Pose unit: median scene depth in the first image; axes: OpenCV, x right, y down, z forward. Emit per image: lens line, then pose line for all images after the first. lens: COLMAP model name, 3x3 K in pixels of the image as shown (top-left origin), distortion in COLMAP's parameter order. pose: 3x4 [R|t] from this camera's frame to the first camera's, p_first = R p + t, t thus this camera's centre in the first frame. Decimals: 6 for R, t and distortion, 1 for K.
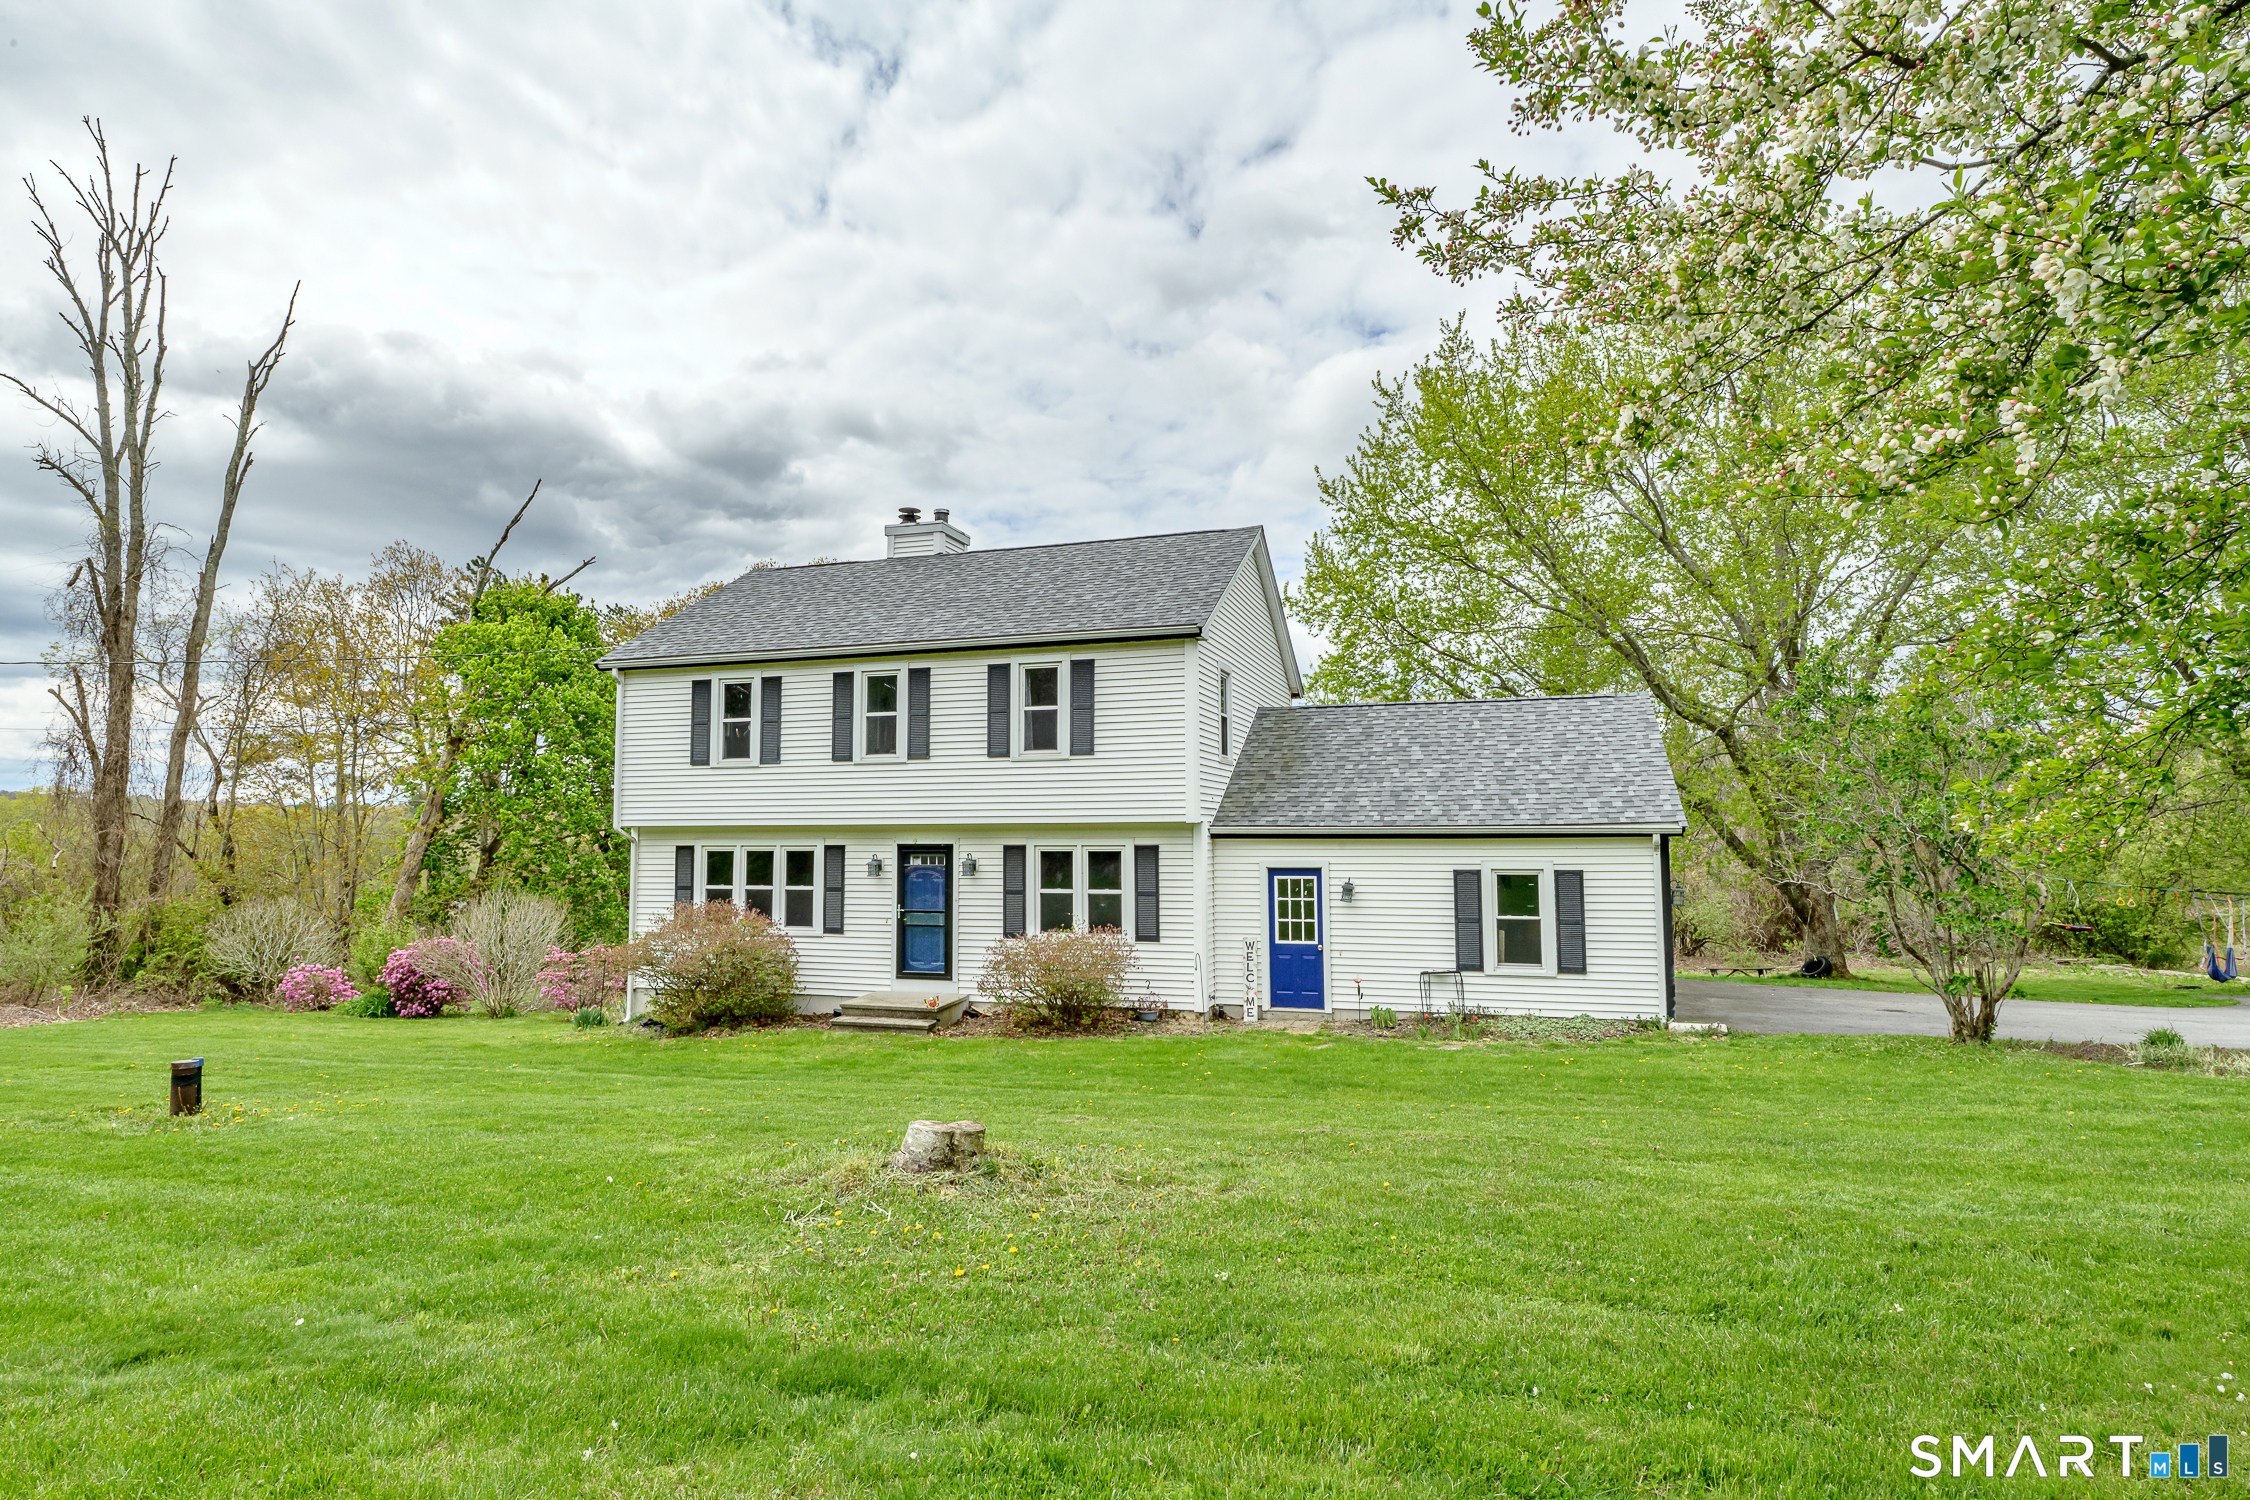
lens RADIAL K [[1217.7, 0, 1138.1], [0, 1217.7, 749.3], [0, 0, 1]] dist [-0.002464, -0.001689]
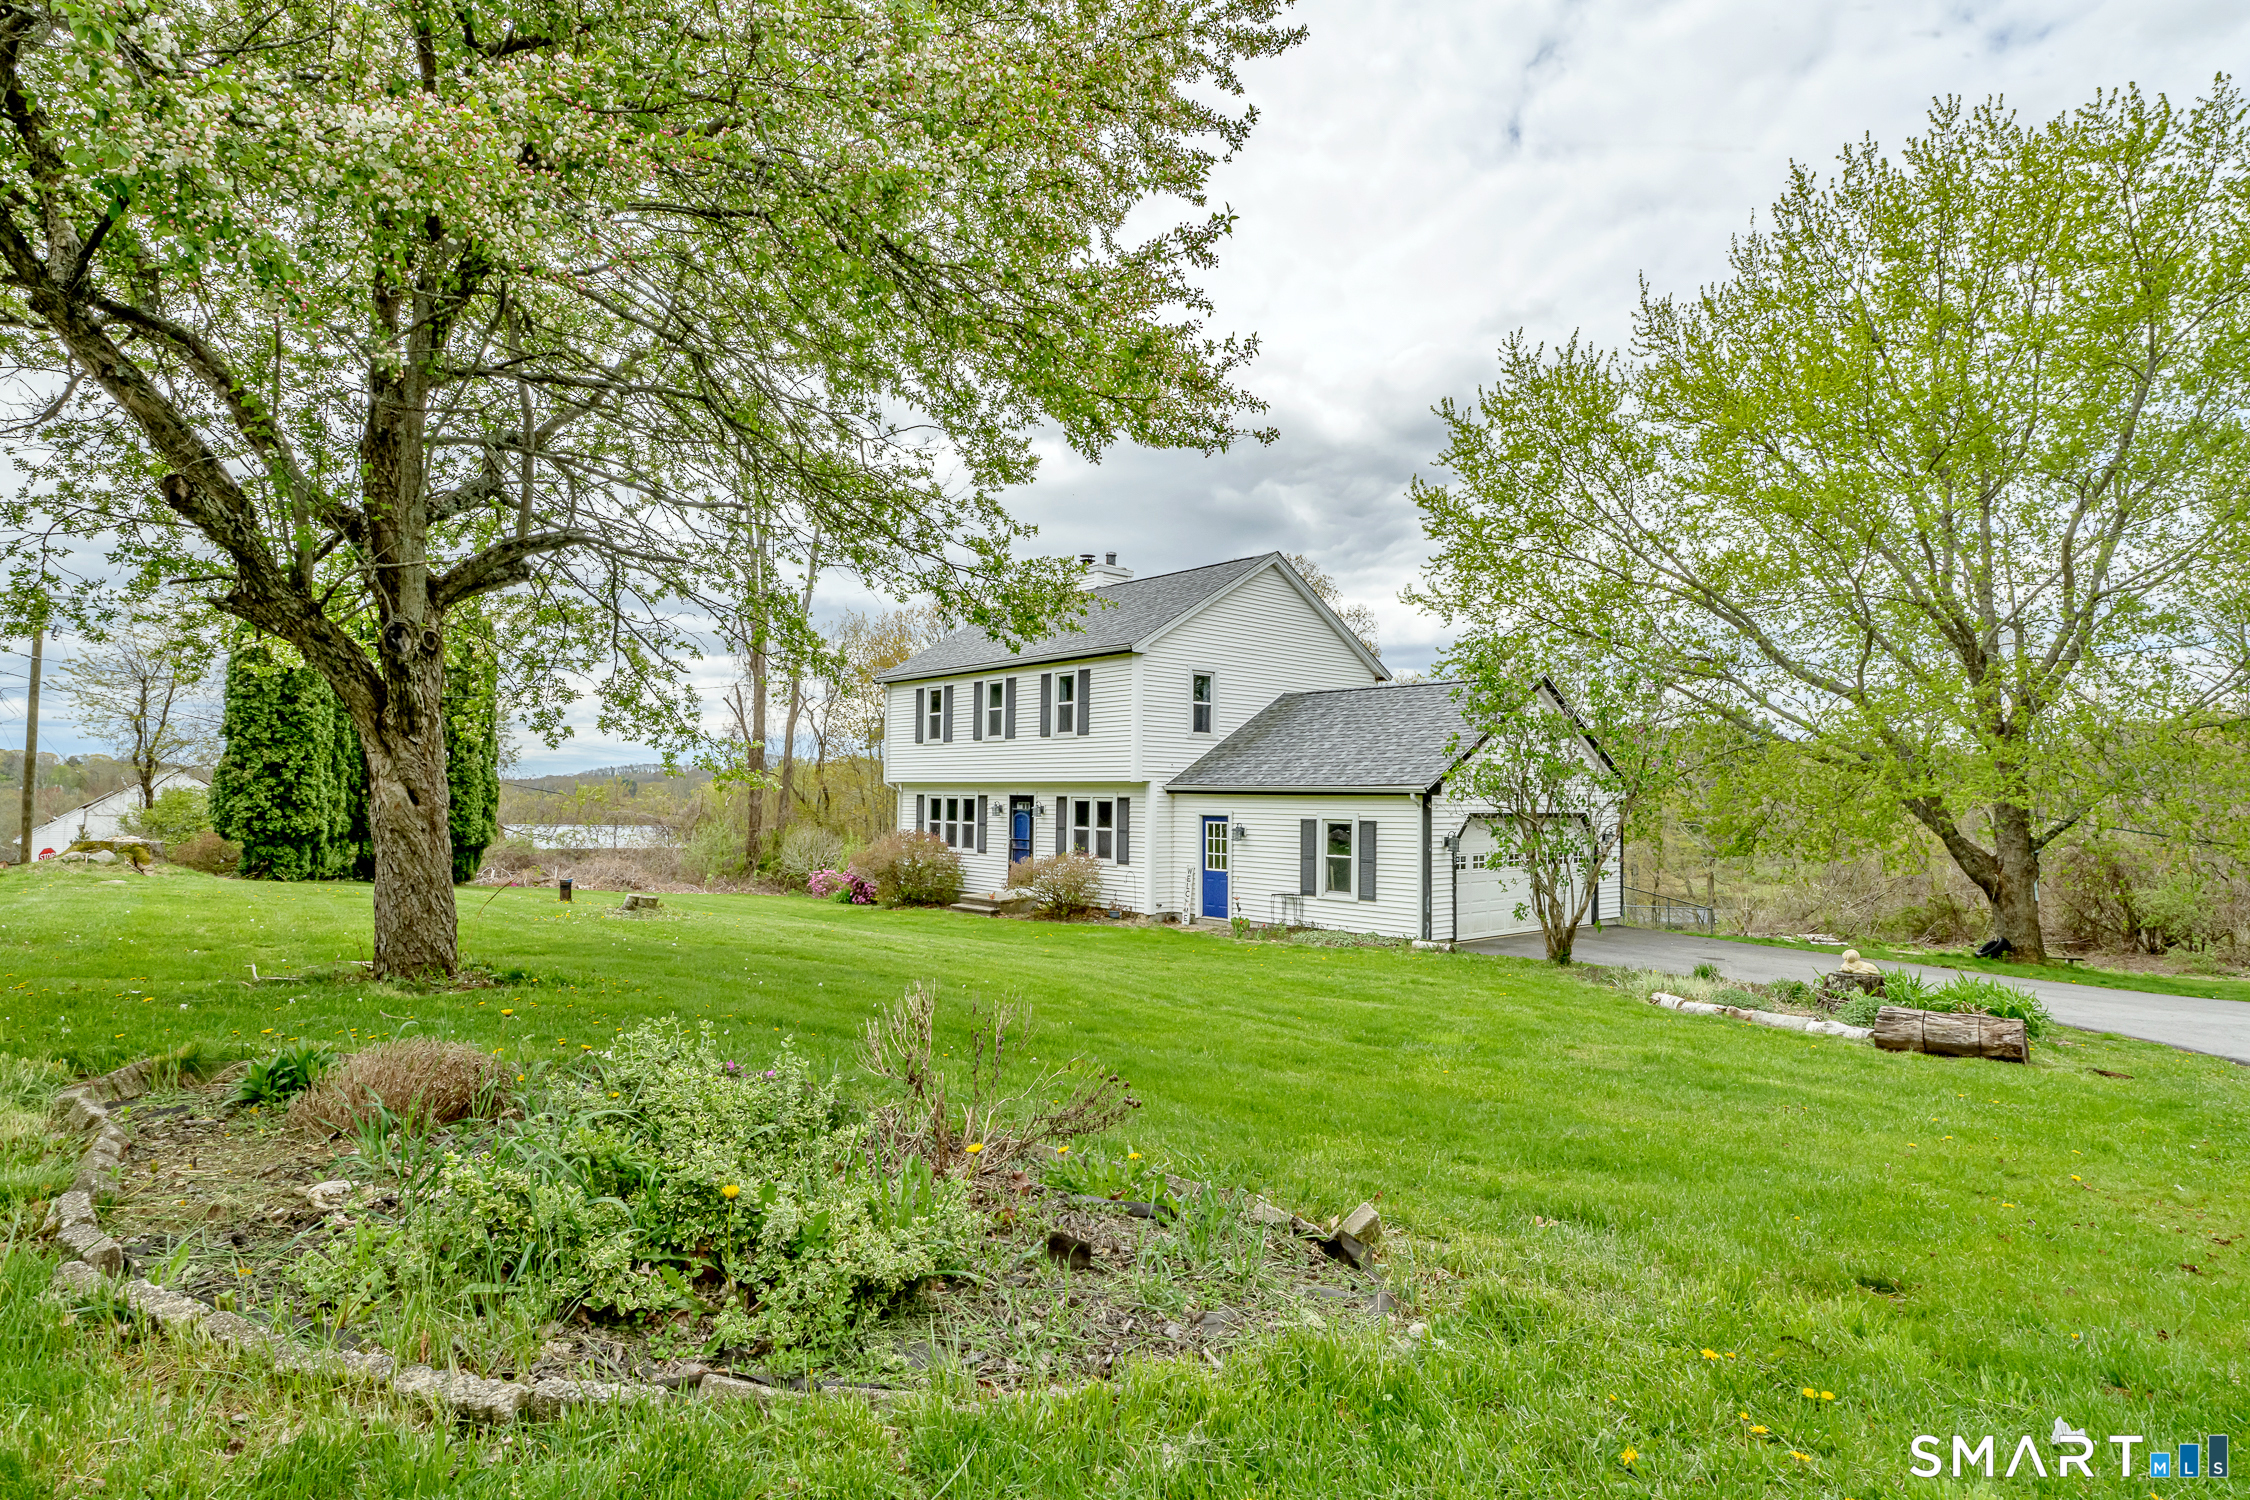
lens RADIAL K [[1217.7, 0, 1121.6], [0, 1217.7, 756.1], [0, 0, 1]] dist [-0.002464, -0.001689]
pose [[0.852250, -0.003670, -0.523122, 0.732421], [0.023471, 0.999237, 0.031228, -0.014143], [0.522608, -0.038893, 0.851685, -0.212212]]
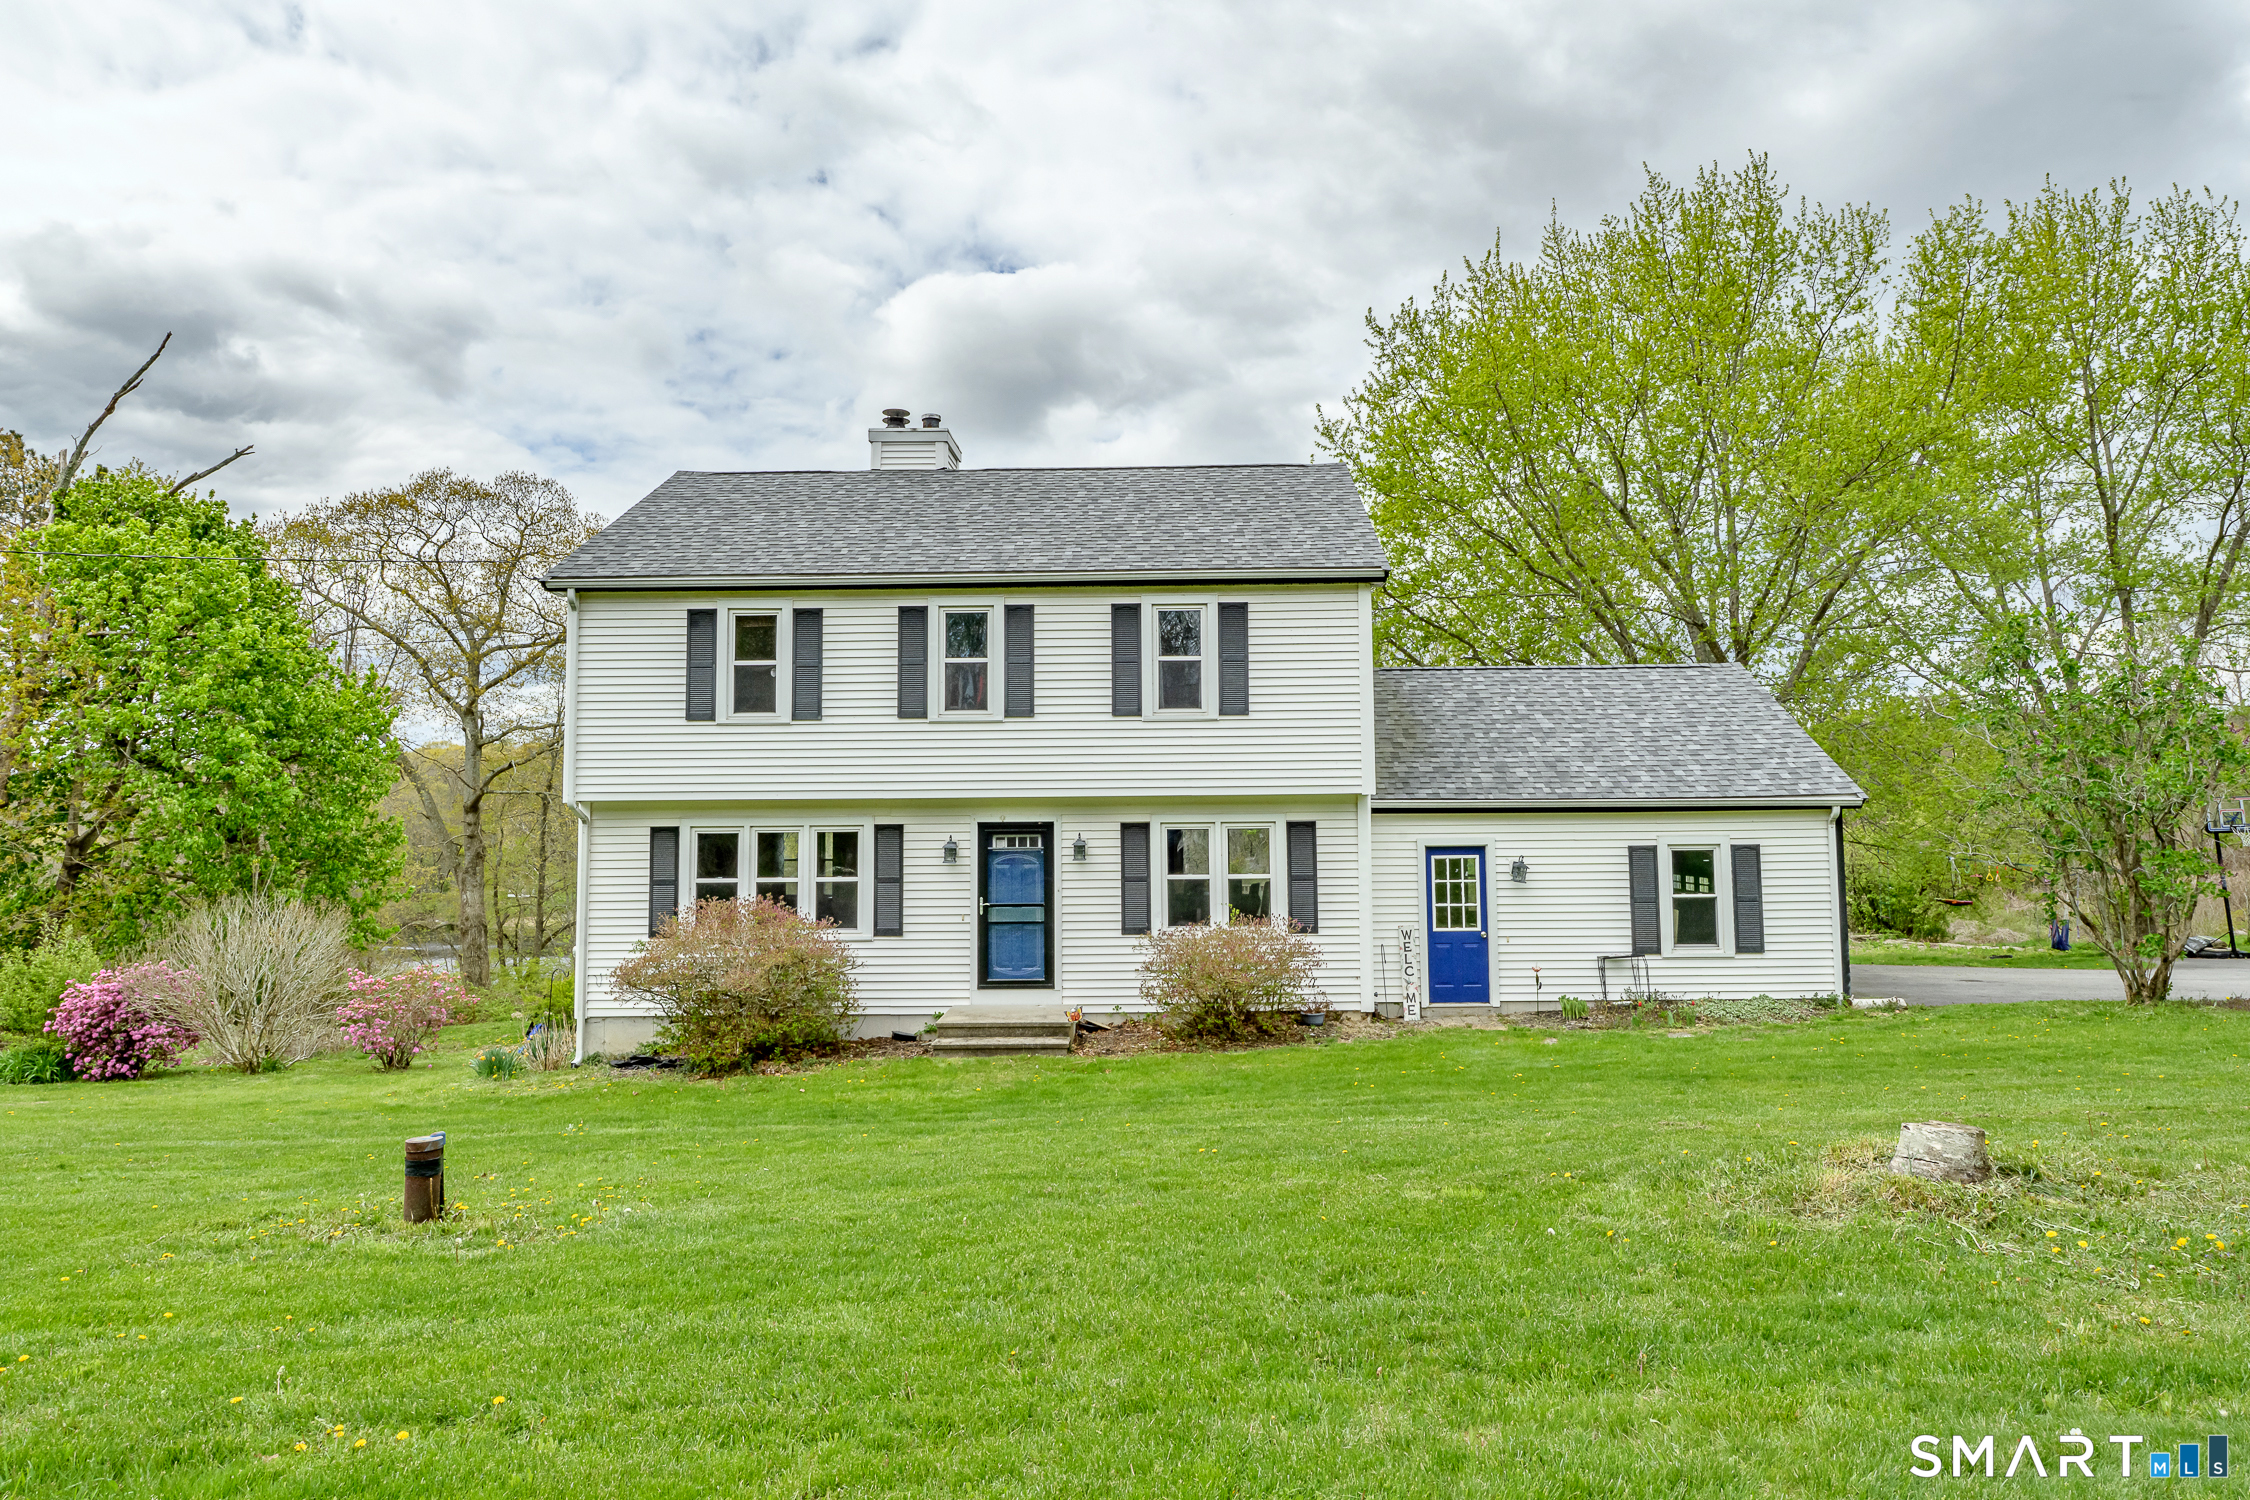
lens RADIAL K [[1373.7, 0, 1139.5], [0, 1373.7, 732.0], [0, 0, 1]] dist [-0.003482, 0.000836]
pose [[0.954754, 0.016180, 0.296956, -0.380346], [-0.015906, 0.999868, -0.003337, 0.020146], [-0.296971, -0.001538, 0.954885, 0.104439]]
